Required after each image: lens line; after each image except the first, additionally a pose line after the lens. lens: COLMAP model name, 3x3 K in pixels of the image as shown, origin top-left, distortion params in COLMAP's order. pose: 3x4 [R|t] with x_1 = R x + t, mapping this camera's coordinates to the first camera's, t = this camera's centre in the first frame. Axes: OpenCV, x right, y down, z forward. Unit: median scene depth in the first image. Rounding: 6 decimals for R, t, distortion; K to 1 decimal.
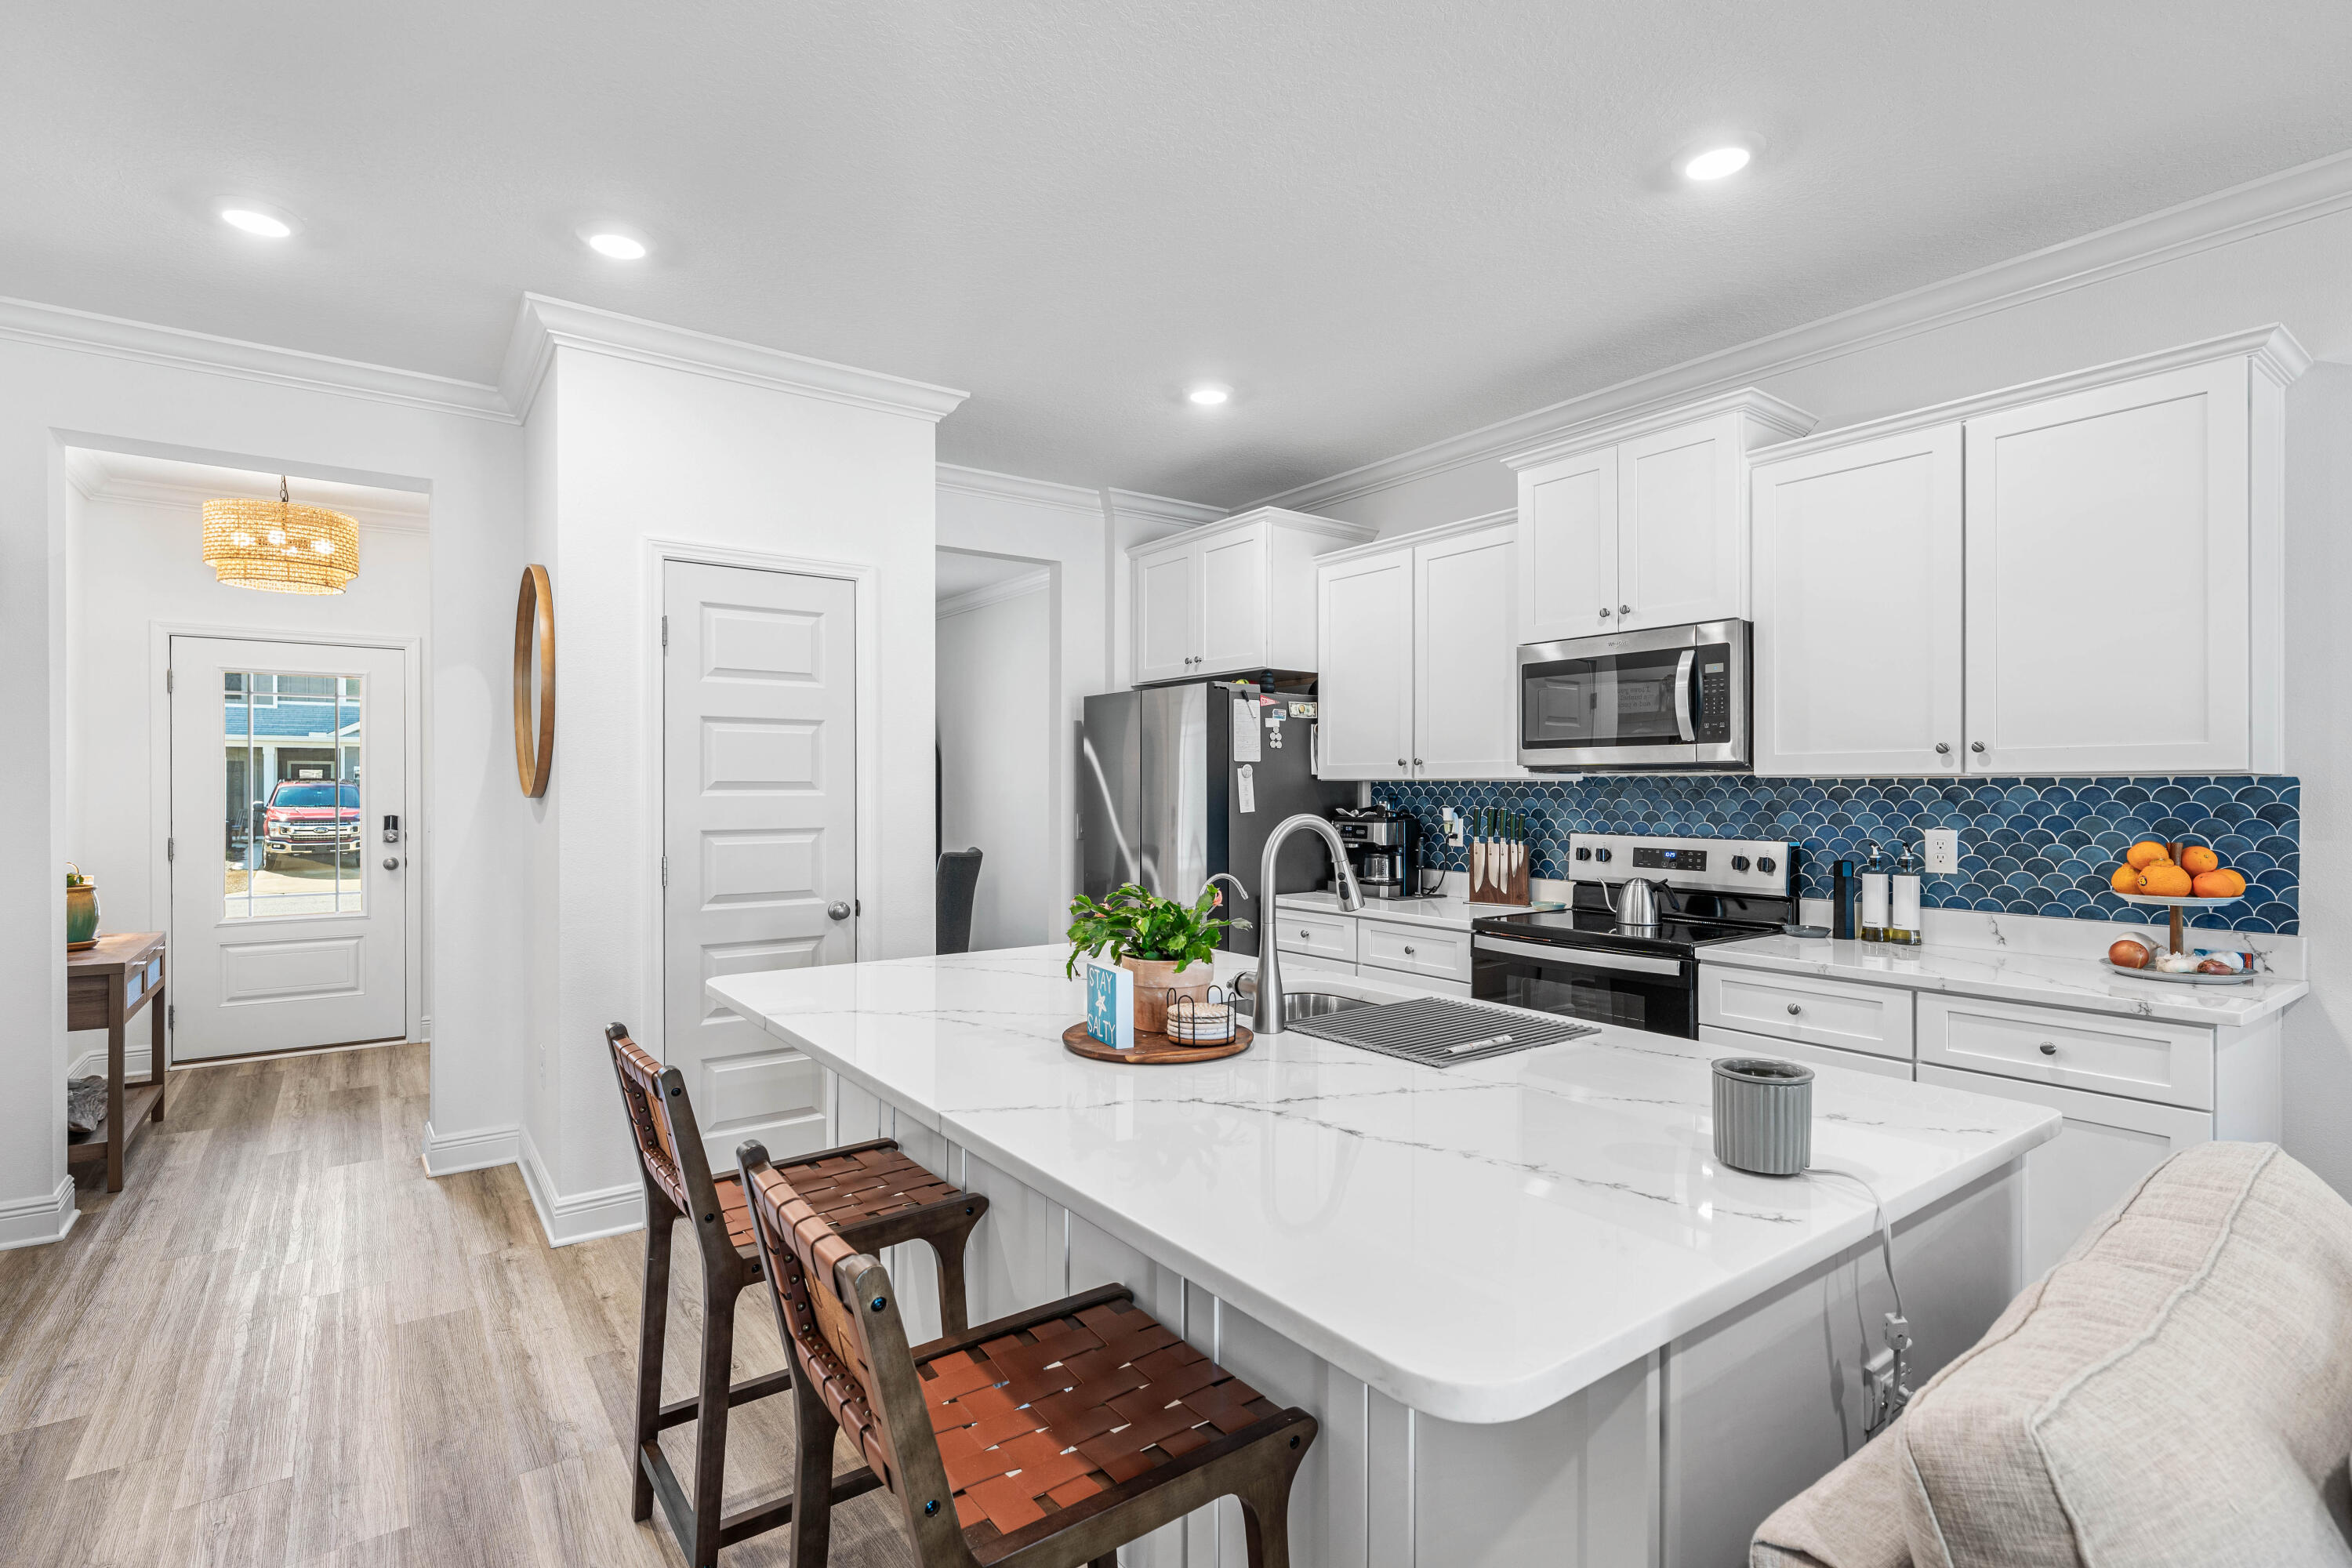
lens RADIAL K [[1119.1, 0, 1176.6], [0, 1119.1, 791.9], [0, 0, 1]] dist [0.001357, 0.000322]
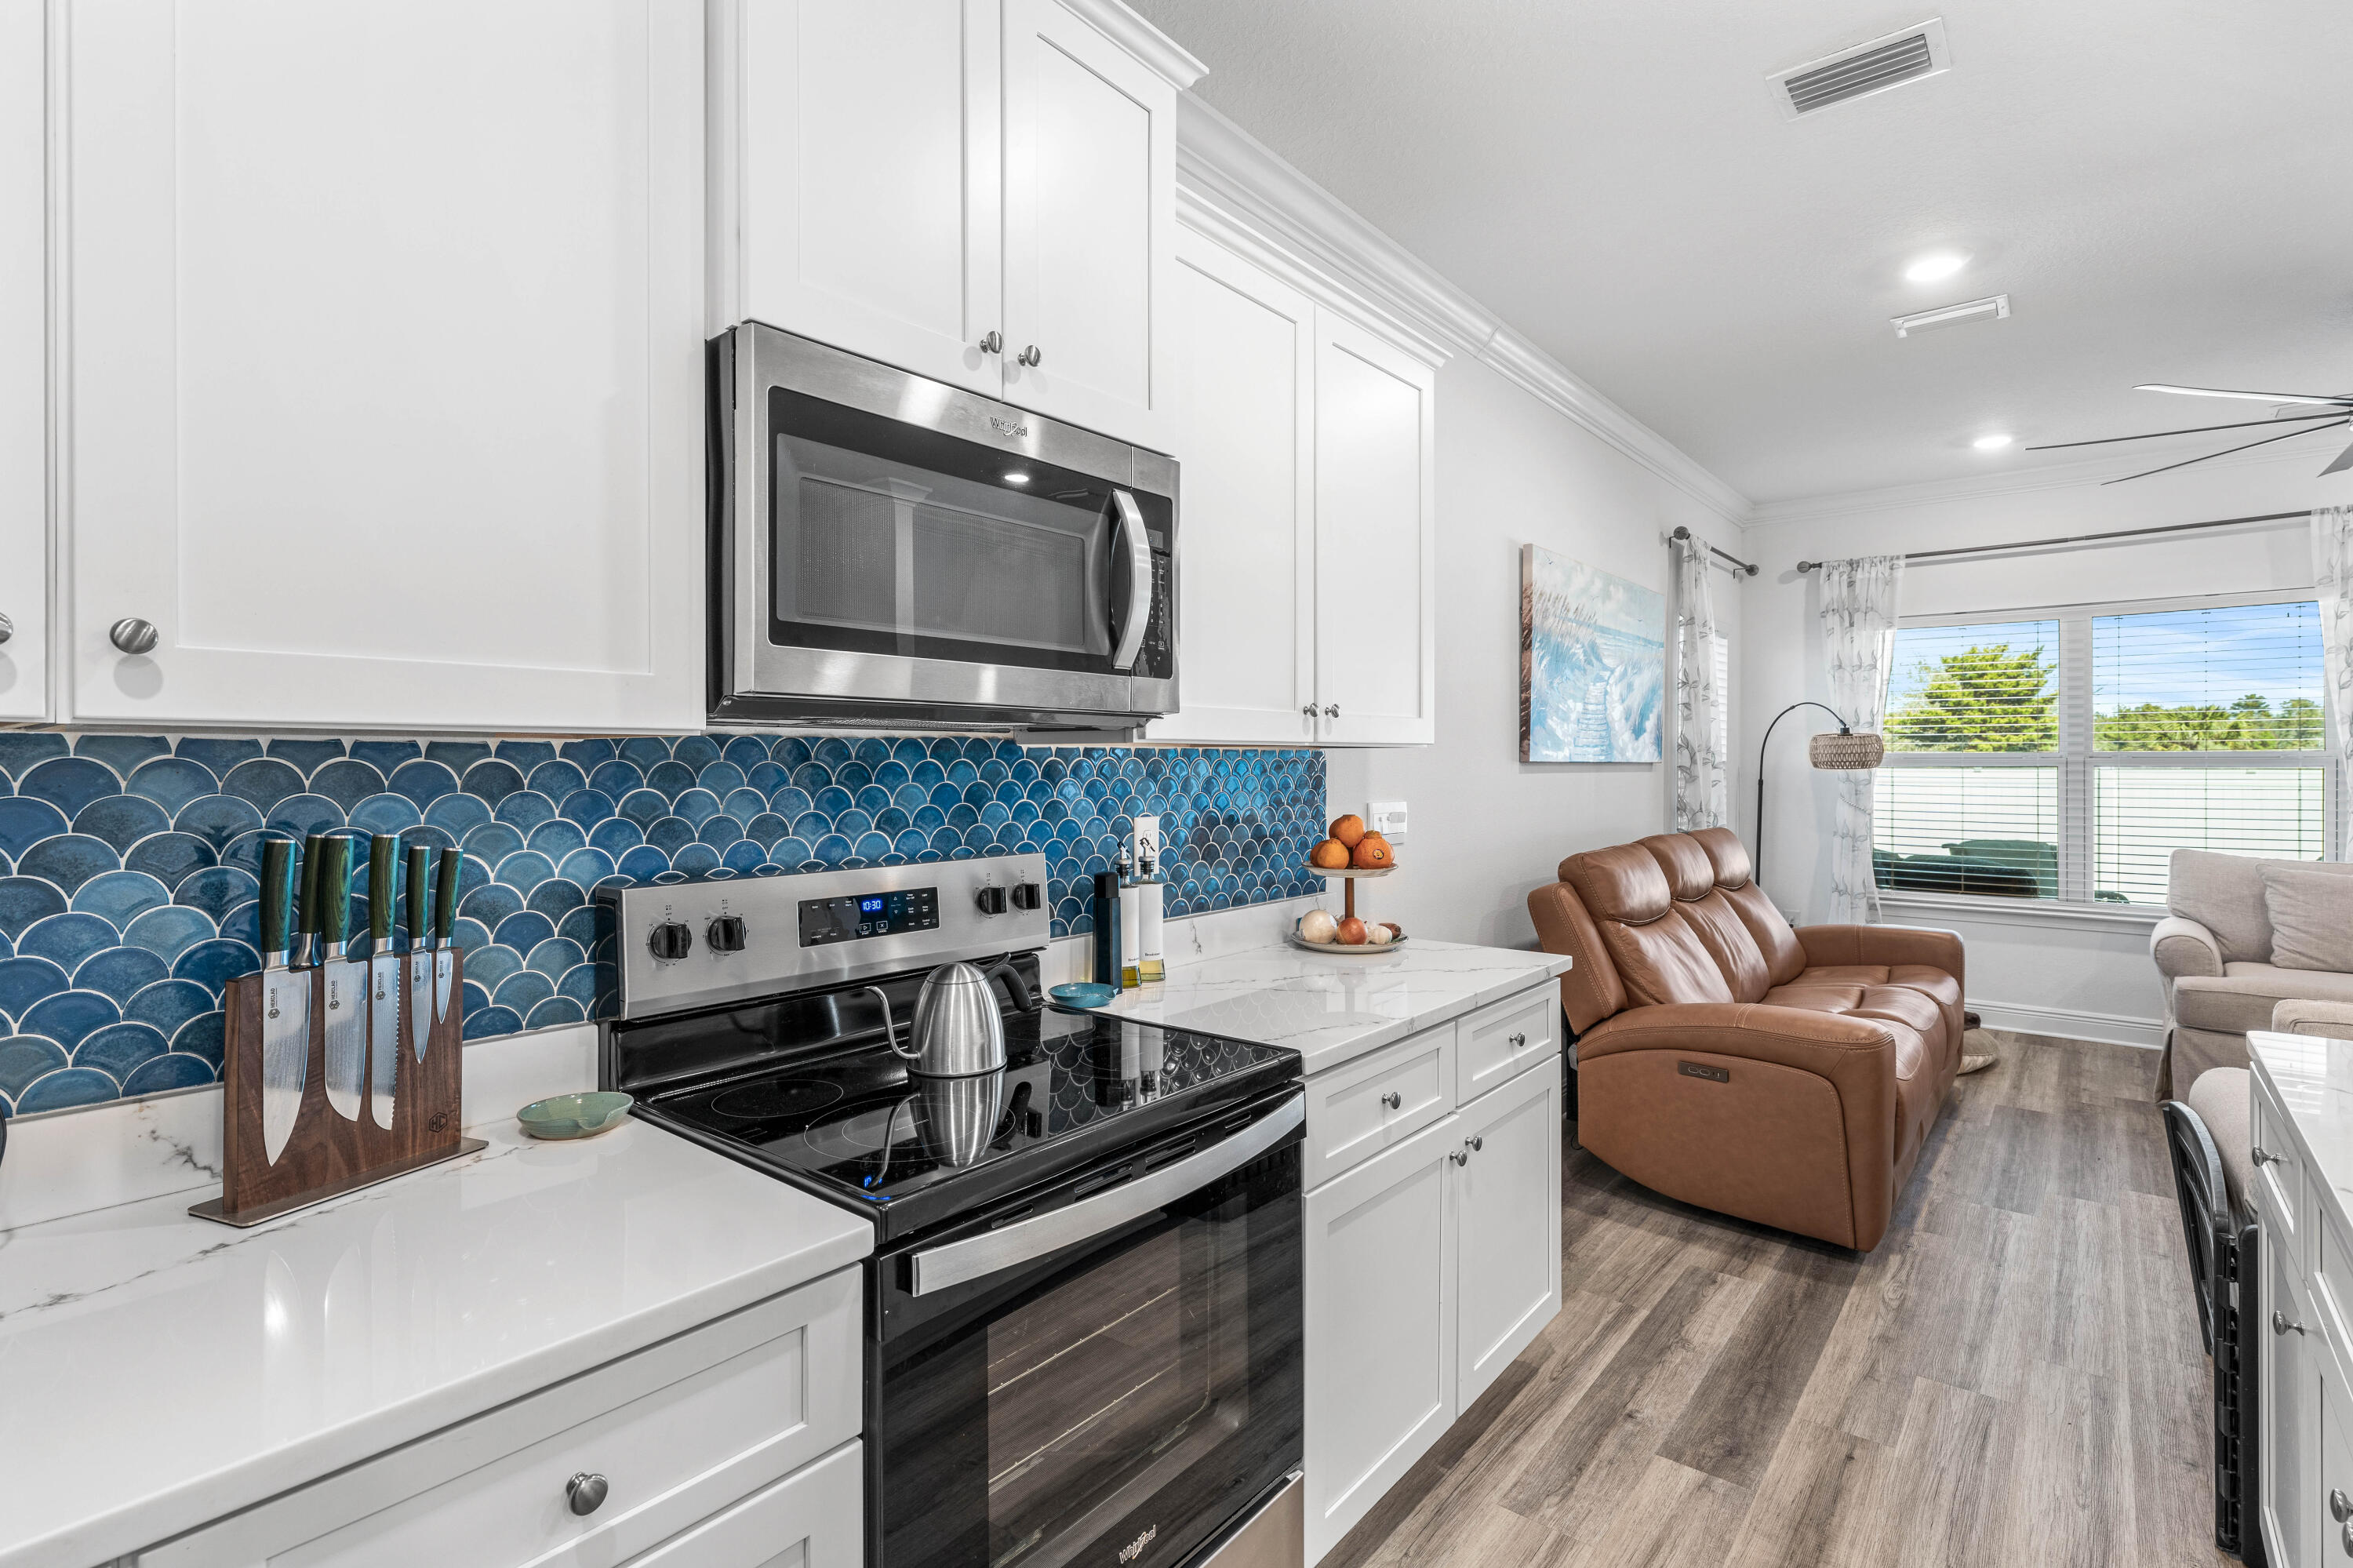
lens RADIAL K [[1119.6, 0, 1183.1], [0, 1119.6, 759.2], [0, 0, 1]] dist [0.001357, 0.000322]
pose [[-0.252204, 0.000294, 0.967674, -0.037681], [0.003574, 0.999993, 0.000627, -0.004027], [-0.967668, 0.003616, -0.252203, 0.961812]]
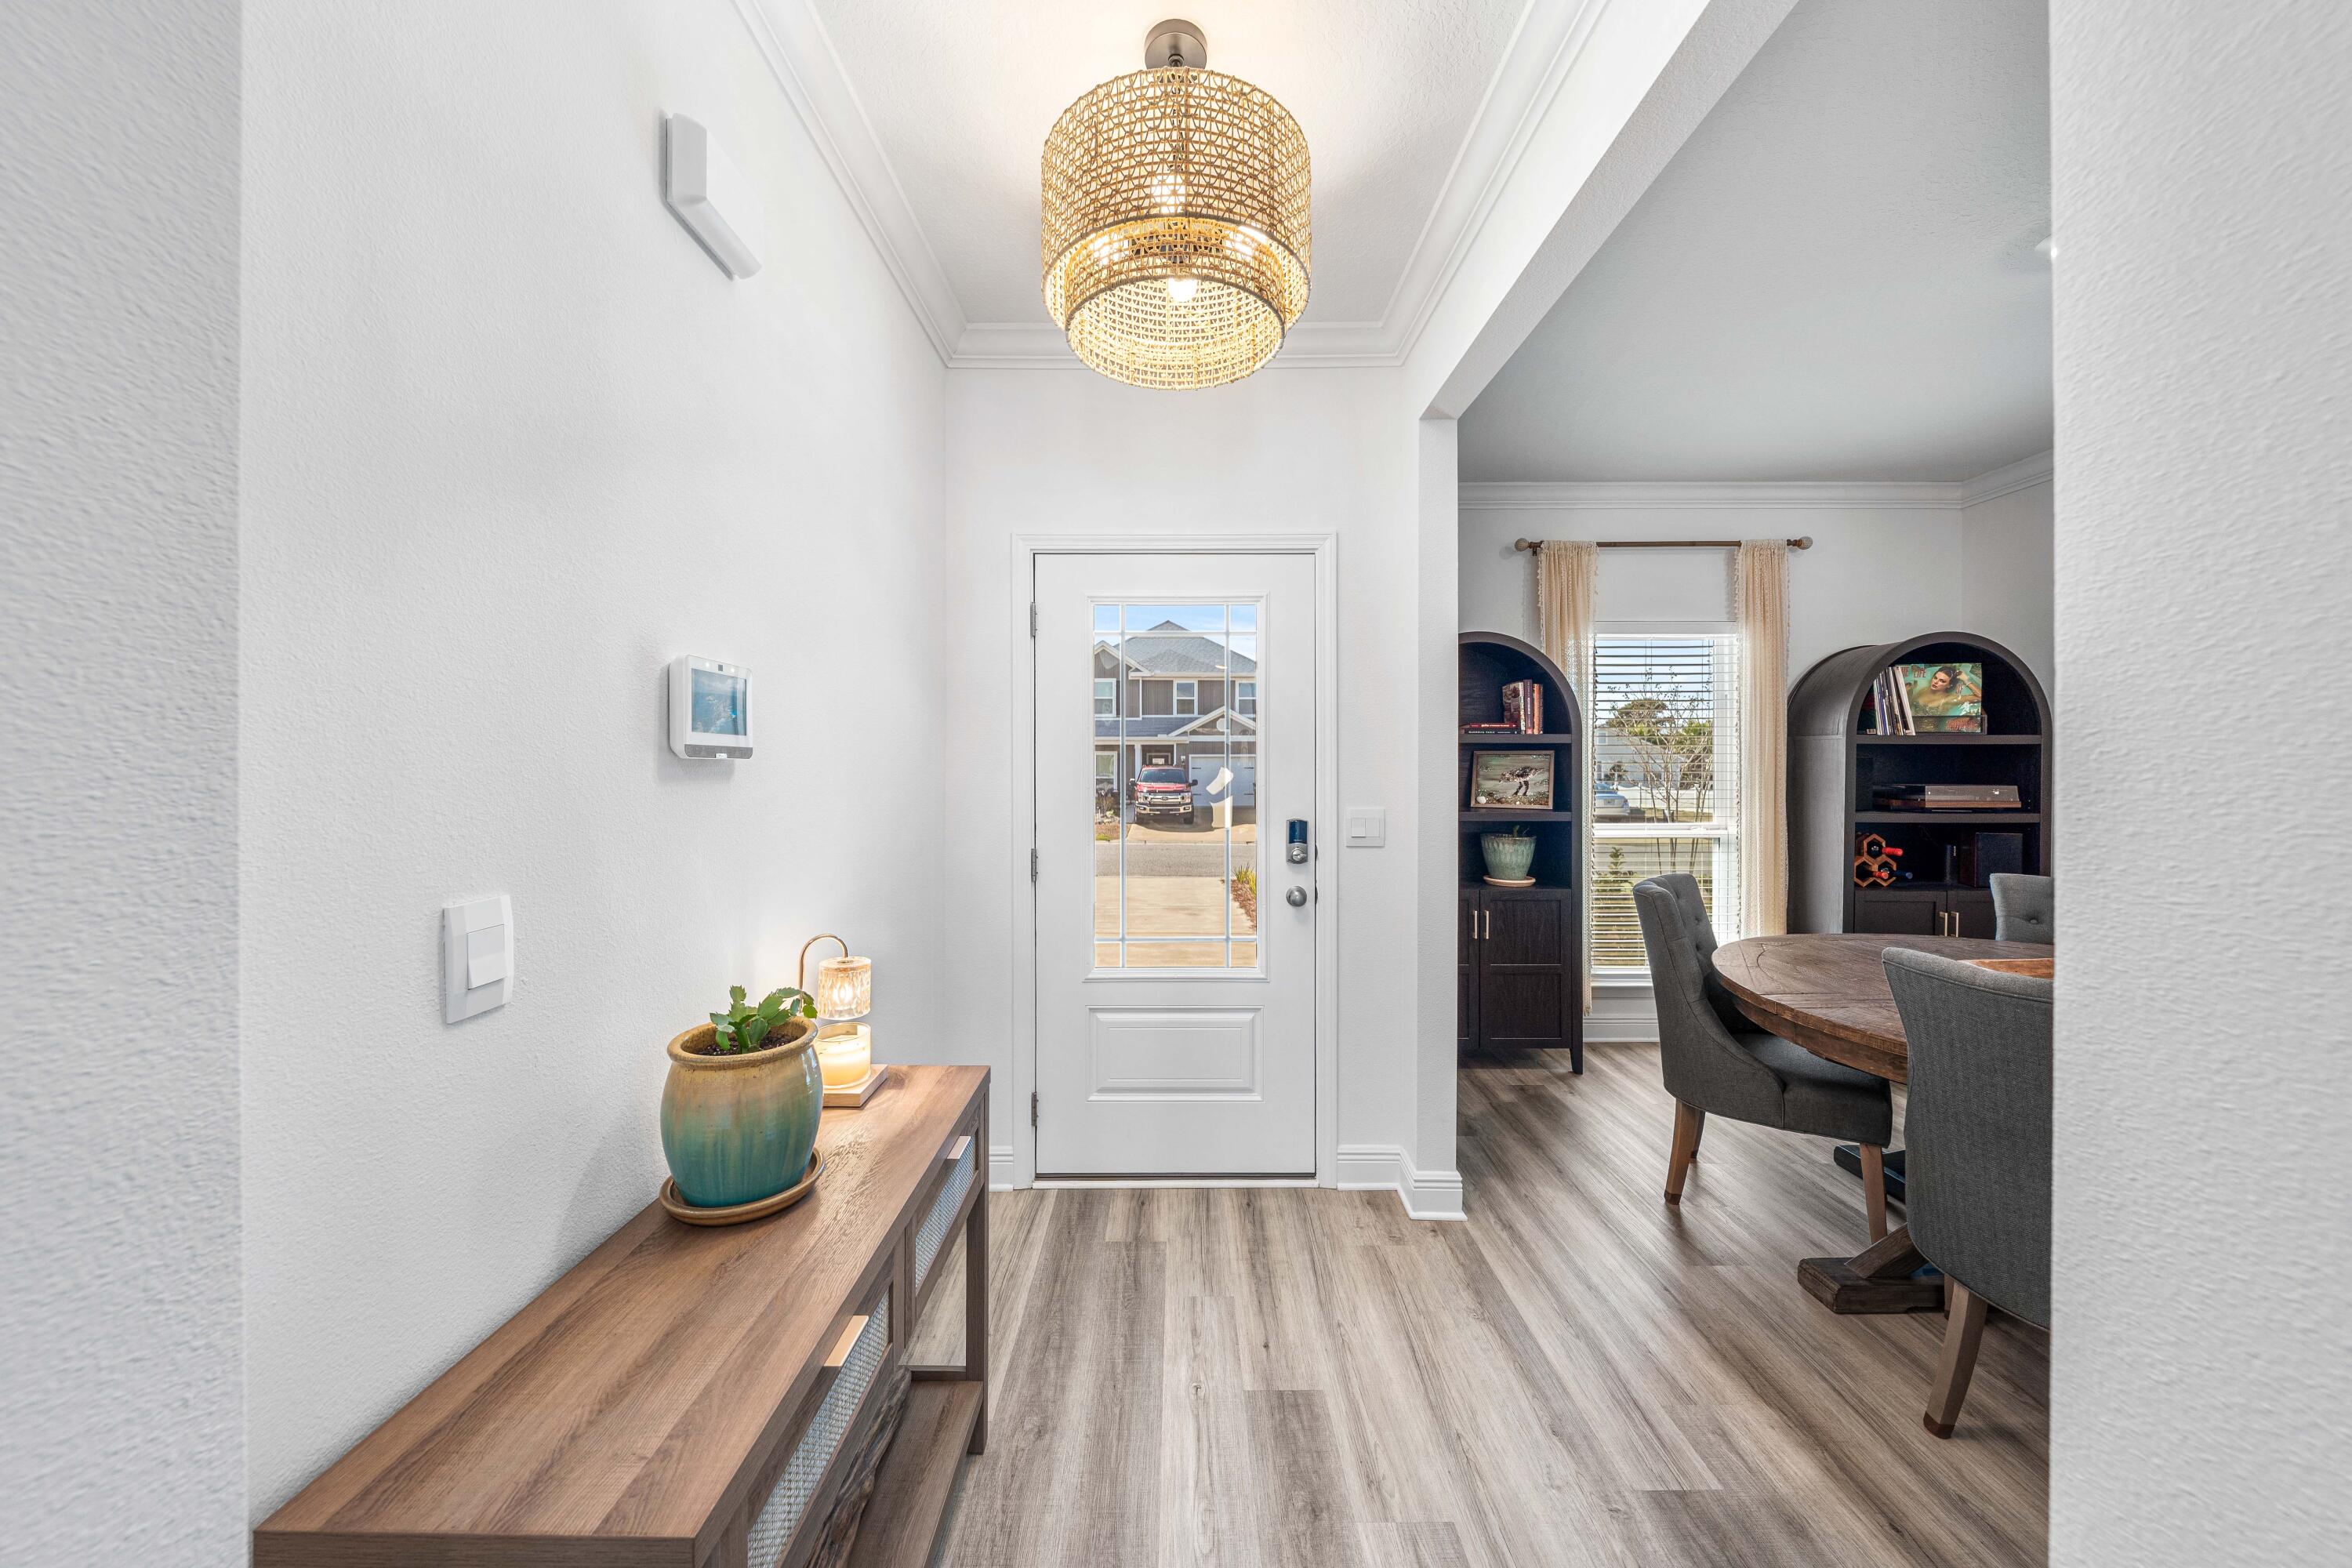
lens RADIAL K [[805.9, 0, 1171.7], [0, 805.9, 775.7], [0, 0, 1]] dist [-0.000500, 0.000176]
pose [[0.803287, 0.003753, -0.595580, -0.740920], [-0.001345, 0.999989, 0.004488, -0.008663], [0.595590, -0.002804, 0.803284, 0.902307]]
